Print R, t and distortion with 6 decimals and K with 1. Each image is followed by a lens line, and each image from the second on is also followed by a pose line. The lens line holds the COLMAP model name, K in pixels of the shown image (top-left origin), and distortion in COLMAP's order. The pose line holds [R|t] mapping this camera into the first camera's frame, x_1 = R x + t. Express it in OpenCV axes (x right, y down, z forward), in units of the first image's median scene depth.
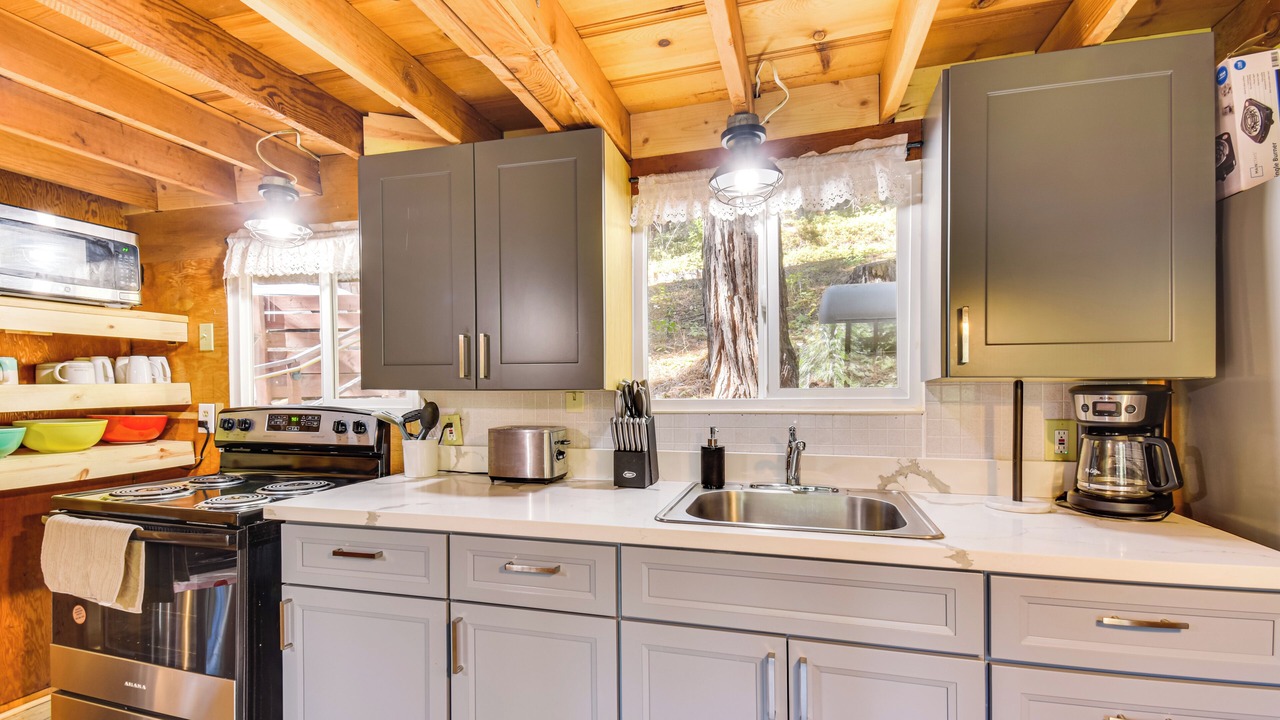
lens RADIAL K [[596.3, 0, 636.5], [0, 596.3, 398.2], [0, 0, 1]] dist [0.036149, -0.026635]
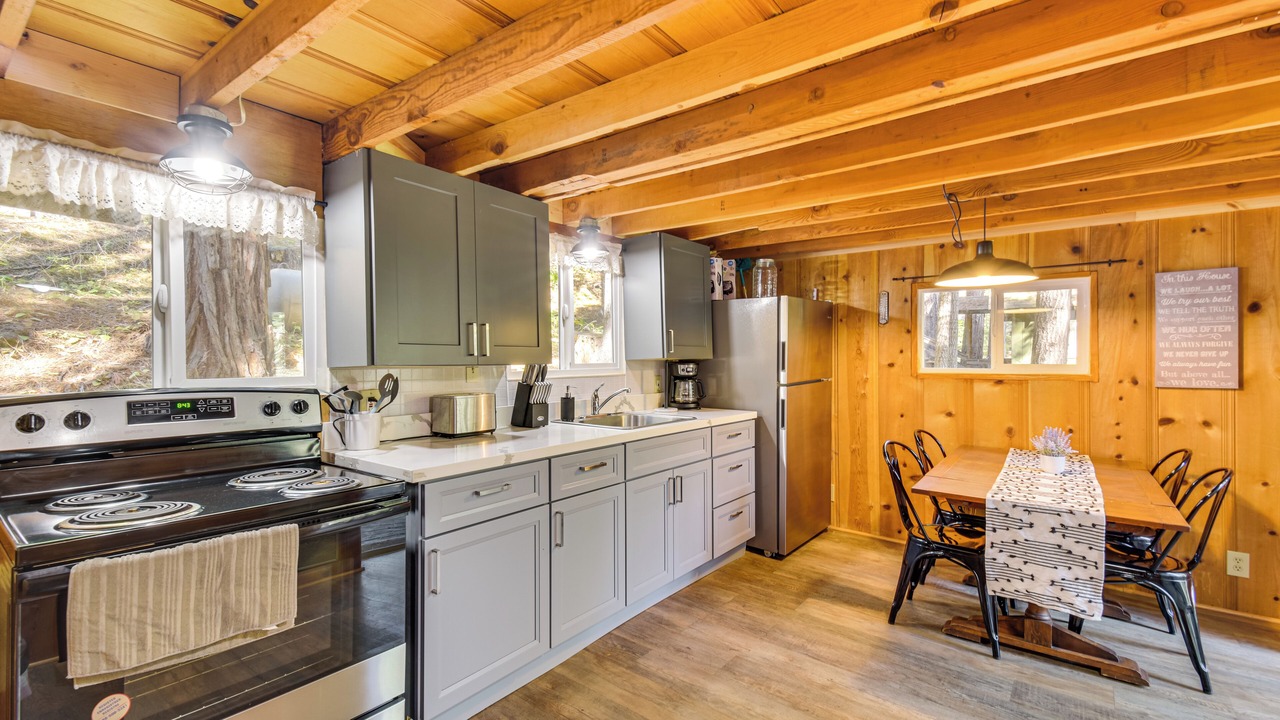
lens RADIAL K [[551.6, 0, 643.8], [0, 551.6, 355.8], [0, 0, 1]] dist [0.041519, -0.019761]
pose [[0.372069, 0.010709, 0.928143, -1.383932], [0.025095, 0.999452, -0.021591, 0.001535], [-0.927866, 0.031325, 0.371596, 0.223483]]
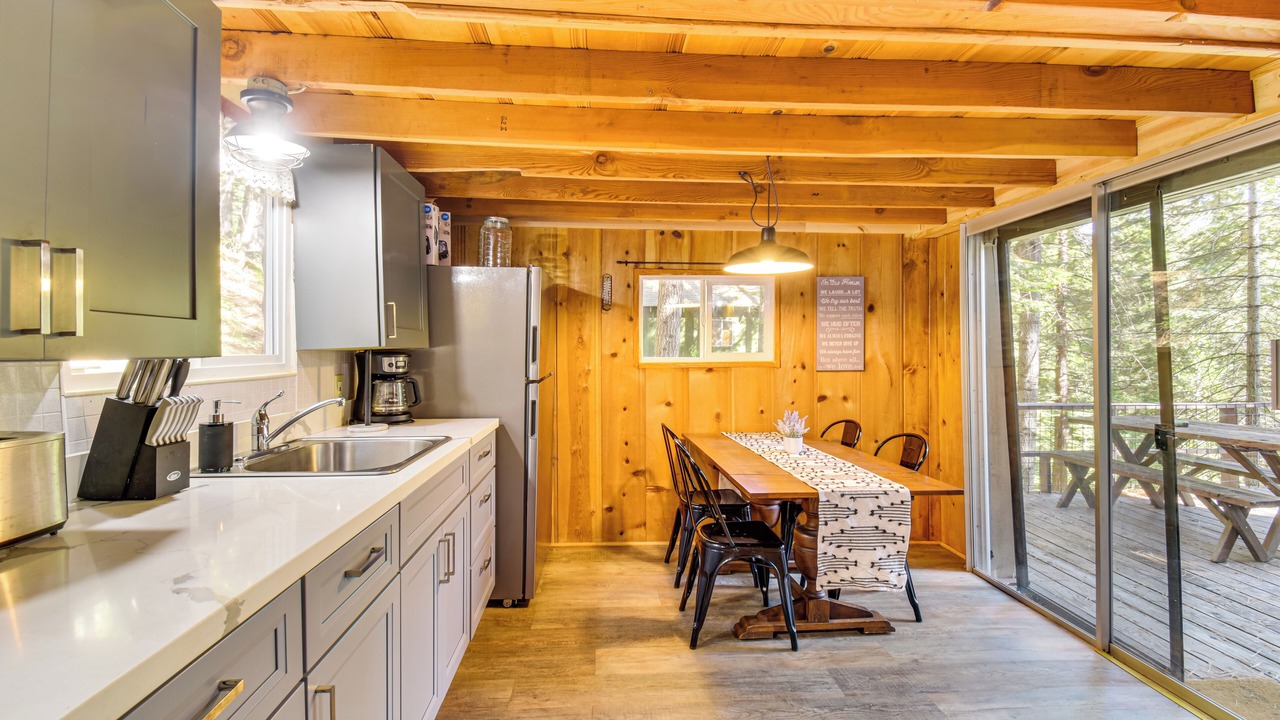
lens RADIAL K [[563.6, 0, 636.1], [0, 563.6, 348.4], [0, 0, 1]] dist [0.030495, -0.021803]
pose [[-0.342632, 0.008760, 0.939429, -0.925952], [0.032721, 0.999461, 0.002614, -0.011578], [-0.938900, 0.031635, -0.342734, 0.783705]]
